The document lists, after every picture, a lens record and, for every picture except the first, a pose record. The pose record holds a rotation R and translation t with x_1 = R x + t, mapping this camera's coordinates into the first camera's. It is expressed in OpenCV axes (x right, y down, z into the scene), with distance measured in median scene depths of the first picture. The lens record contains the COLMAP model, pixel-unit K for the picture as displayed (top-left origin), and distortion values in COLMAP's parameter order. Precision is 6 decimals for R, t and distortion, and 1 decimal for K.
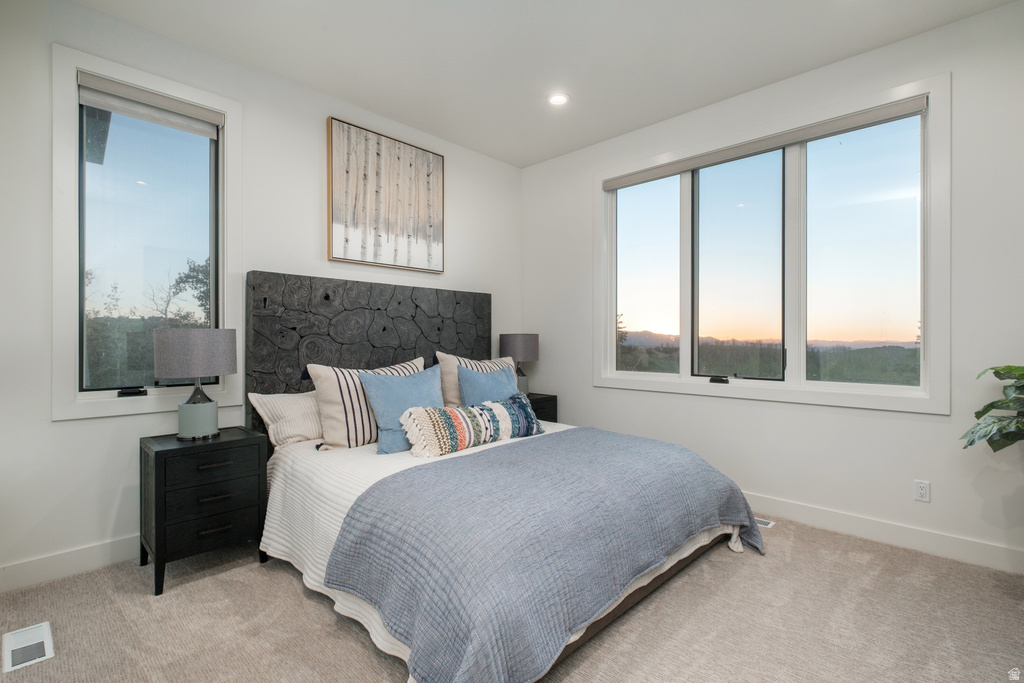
lens RADIAL K [[477.6, 0, 512.0], [0, 477.6, 341.5], [0, 0, 1]] dist [0.037256, -0.000149]
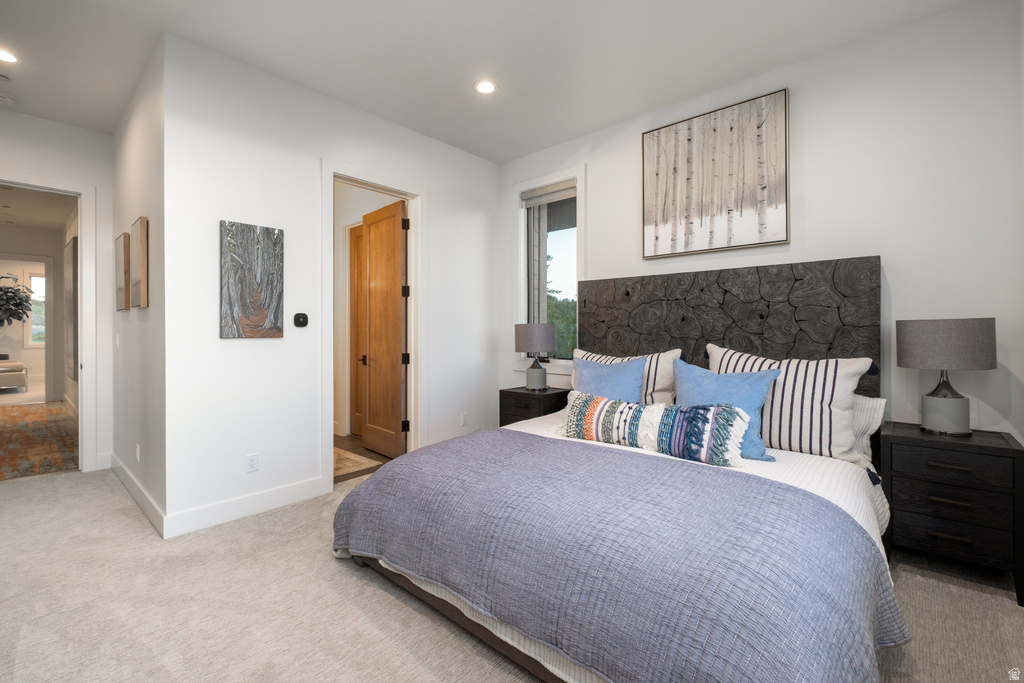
lens RADIAL K [[441.7, 0, 512.0], [0, 441.7, 341.5], [0, 0, 1]] dist [-0.002299, -0.000198]
pose [[0.053414, 0.027470, -0.998195, 0.606893], [0.002008, 0.999617, 0.027617, -0.005743], [0.998570, -0.003479, 0.053339, 0.592105]]
